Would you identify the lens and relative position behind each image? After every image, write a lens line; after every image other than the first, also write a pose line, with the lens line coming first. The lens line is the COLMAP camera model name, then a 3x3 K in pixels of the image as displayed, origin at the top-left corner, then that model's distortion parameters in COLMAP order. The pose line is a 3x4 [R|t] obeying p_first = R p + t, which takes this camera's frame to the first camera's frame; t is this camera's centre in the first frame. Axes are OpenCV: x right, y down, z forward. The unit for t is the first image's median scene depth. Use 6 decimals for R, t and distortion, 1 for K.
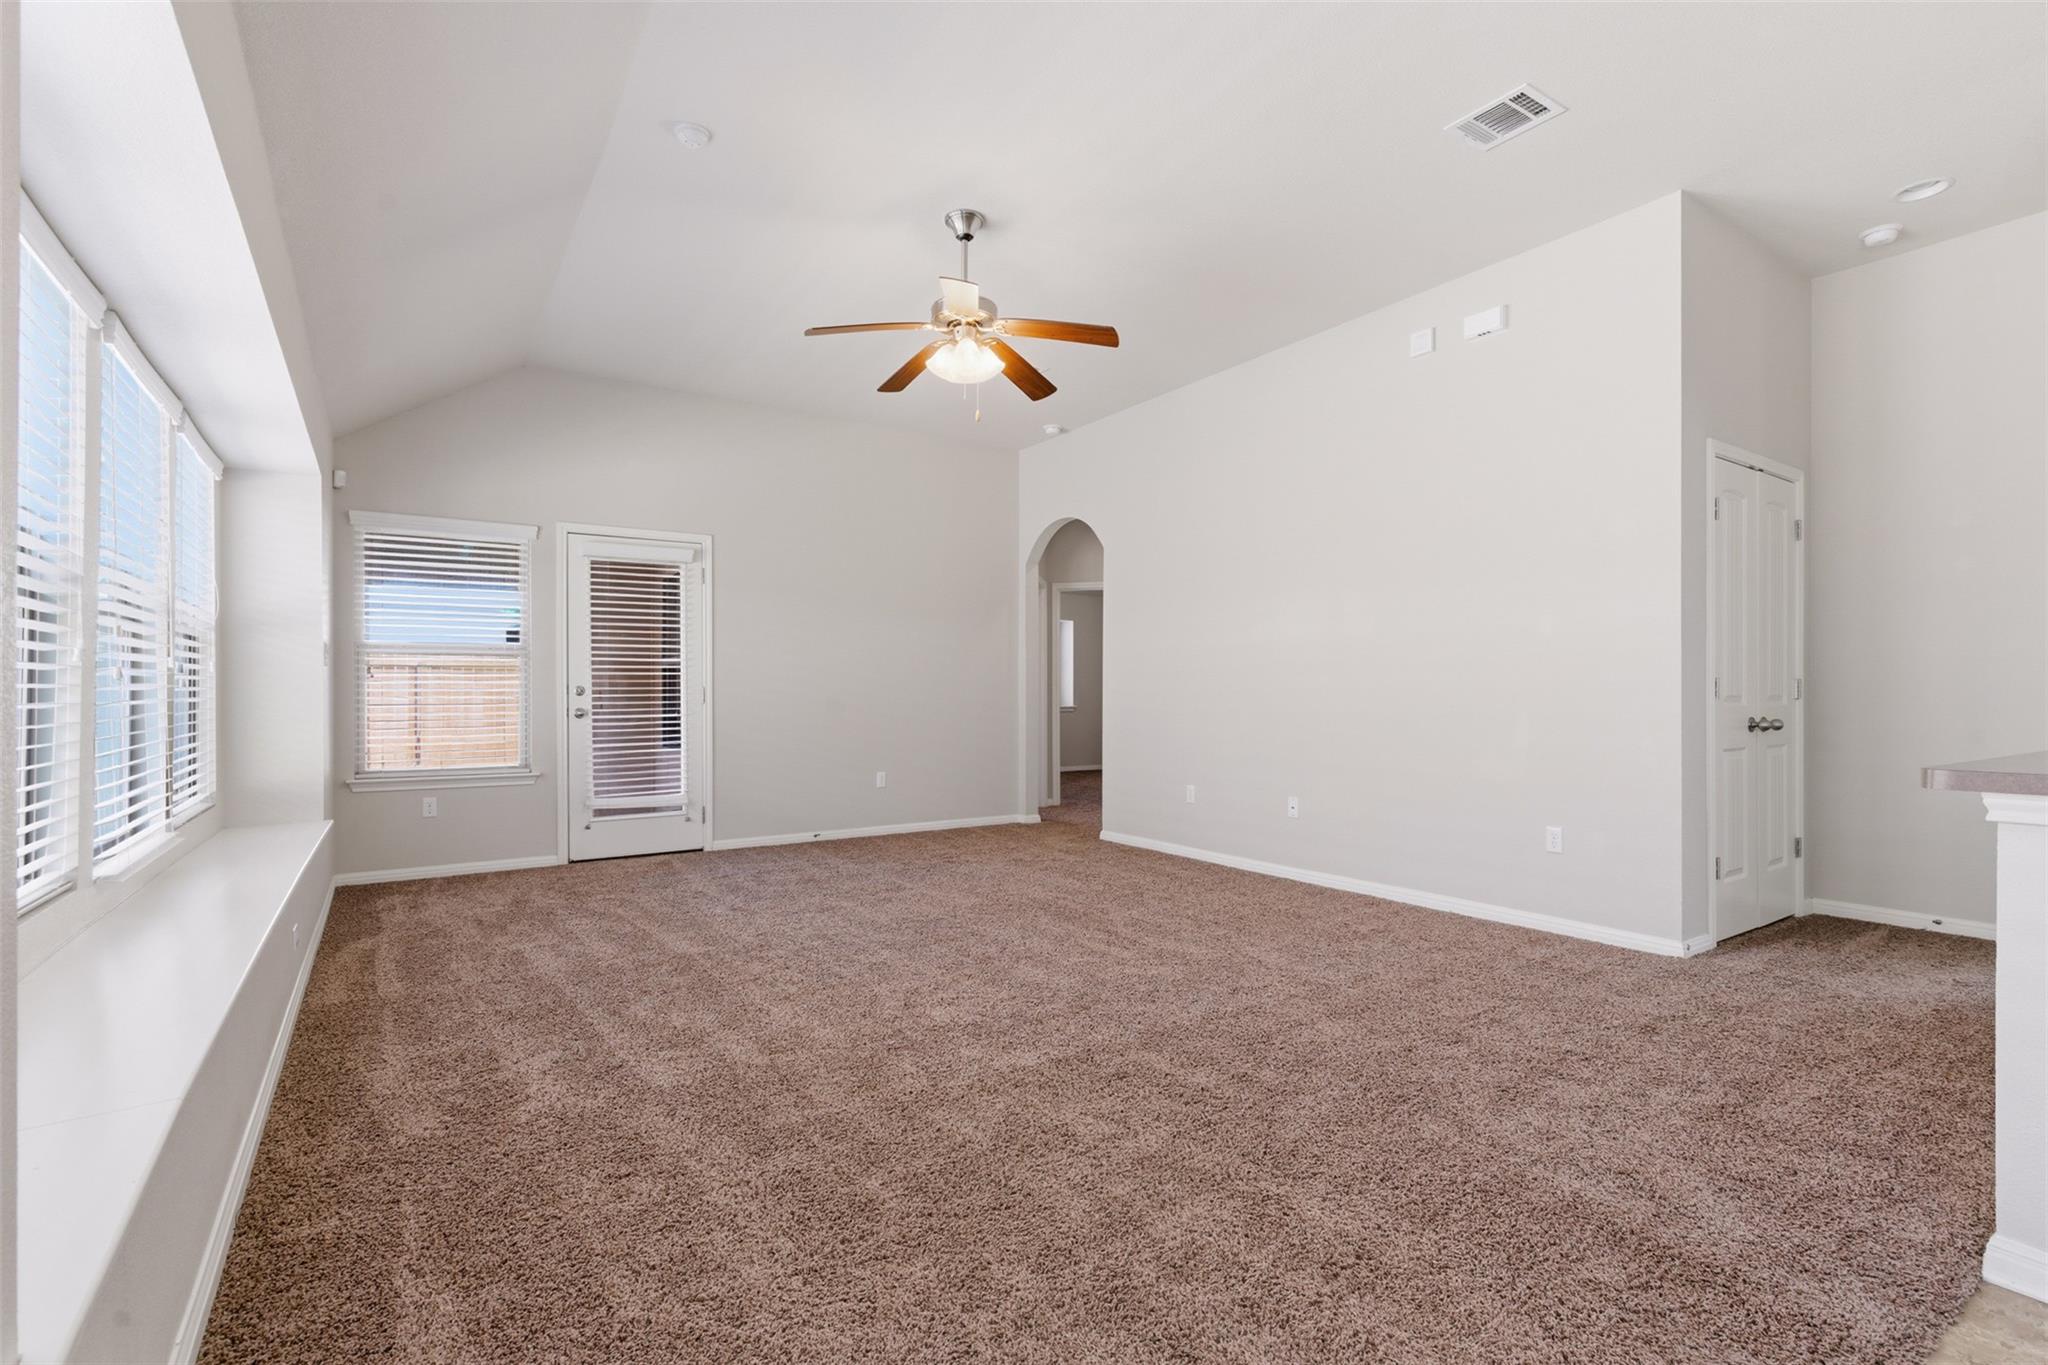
lens RADIAL K [[943.4, 0, 1031.9], [0, 943.4, 697.8], [0, 0, 1]] dist [0.007472, -0.002311]
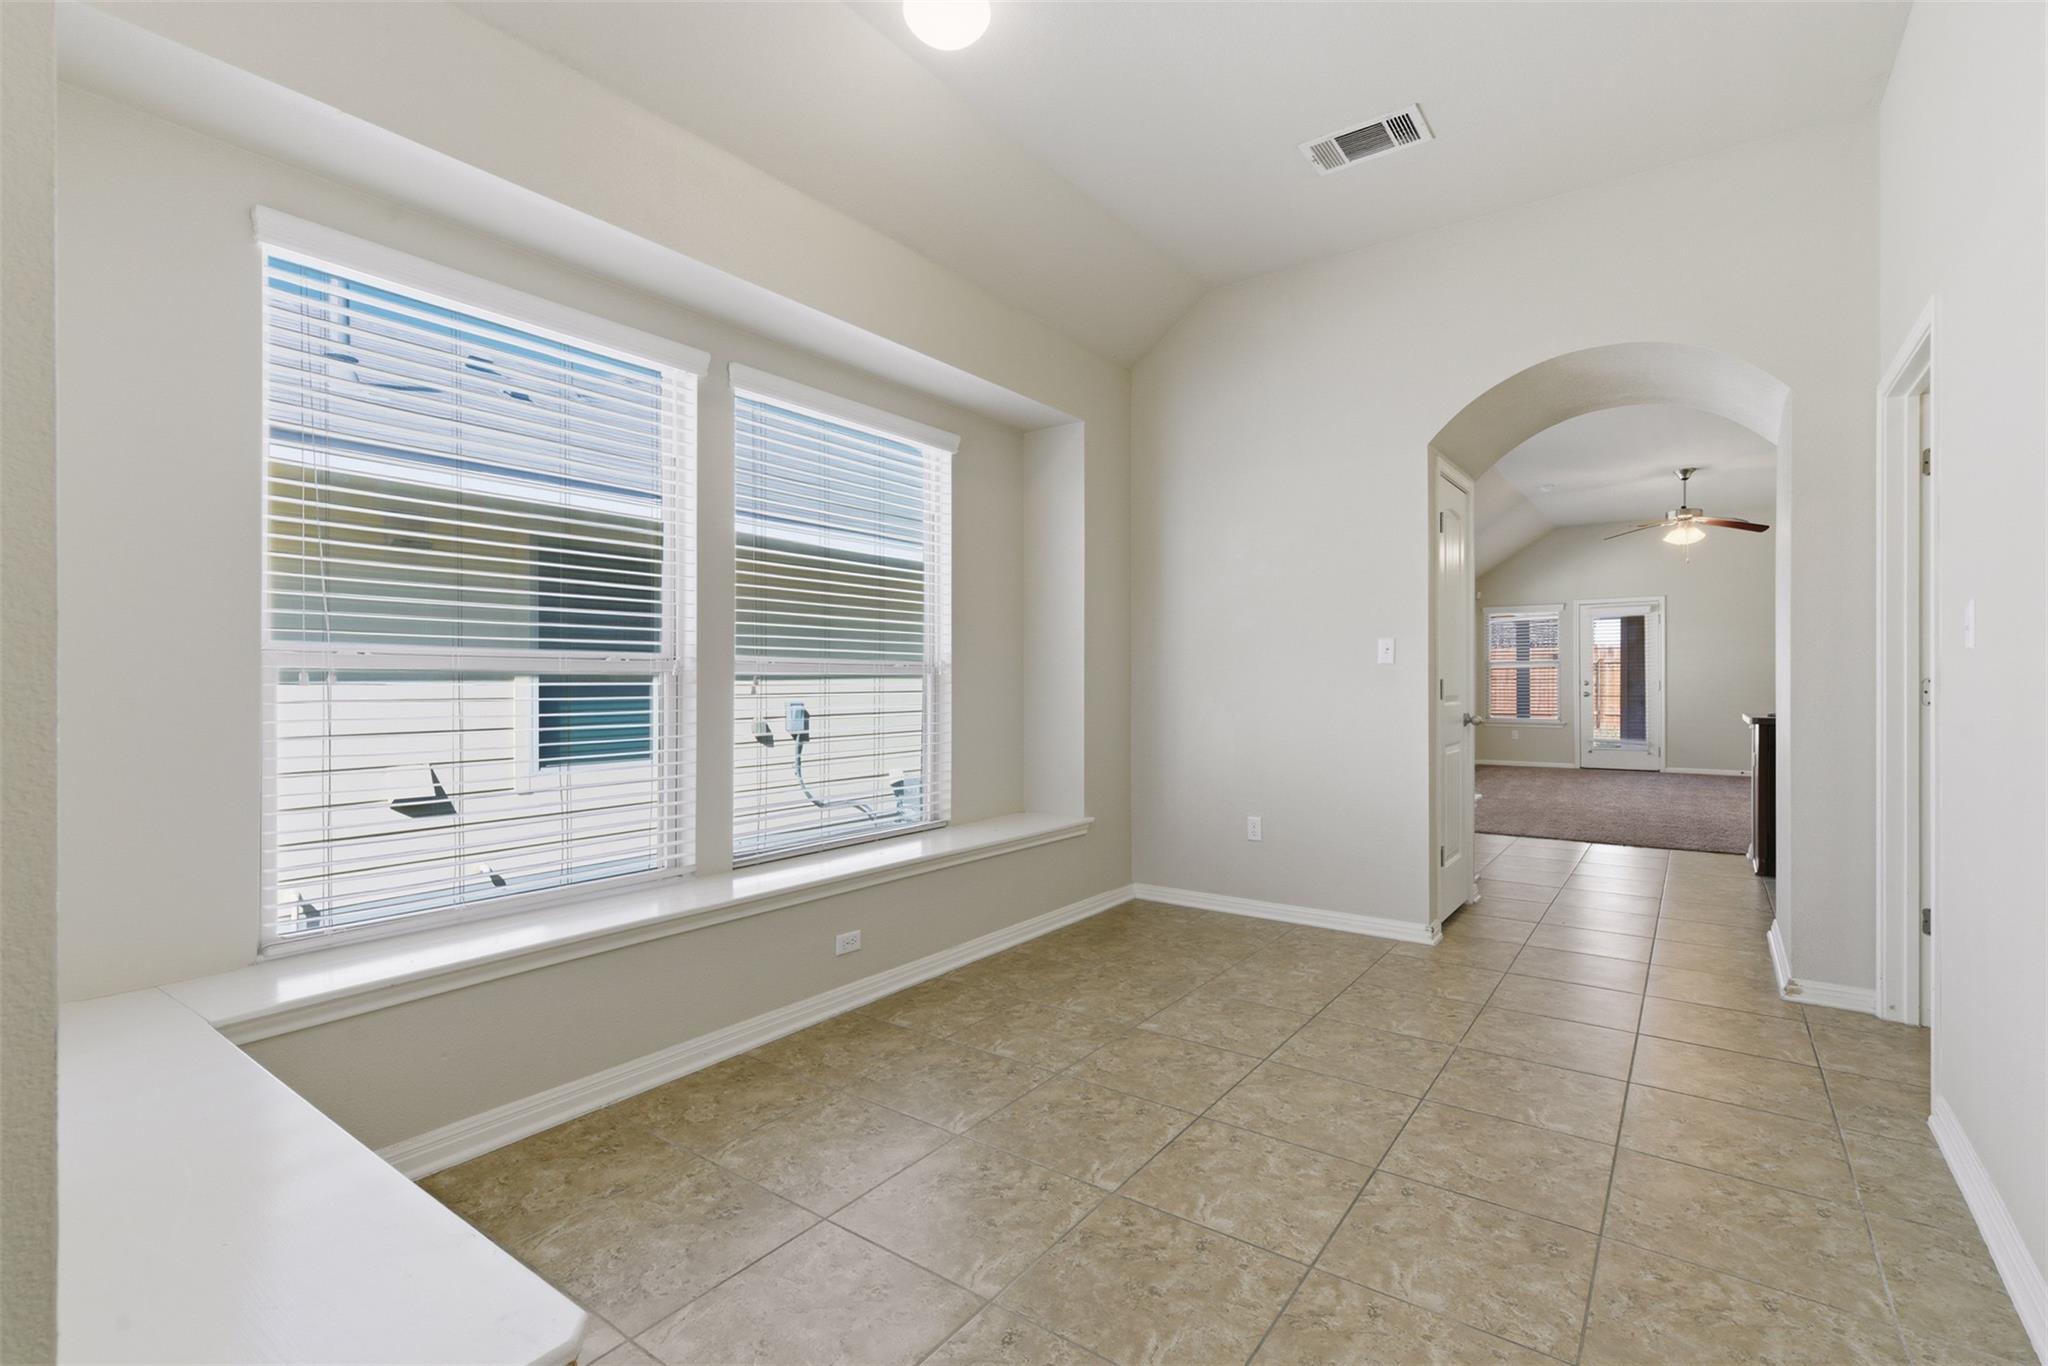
lens RADIAL K [[943.4, 0, 1028.0], [0, 943.4, 696.0], [0, 0, 1]] dist [0.007472, -0.002311]
pose [[0.342966, 0.020040, -0.939134, 0.988535], [-0.005641, 0.999798, 0.019274, -0.011556], [0.939331, -0.001313, 0.343010, -0.789766]]
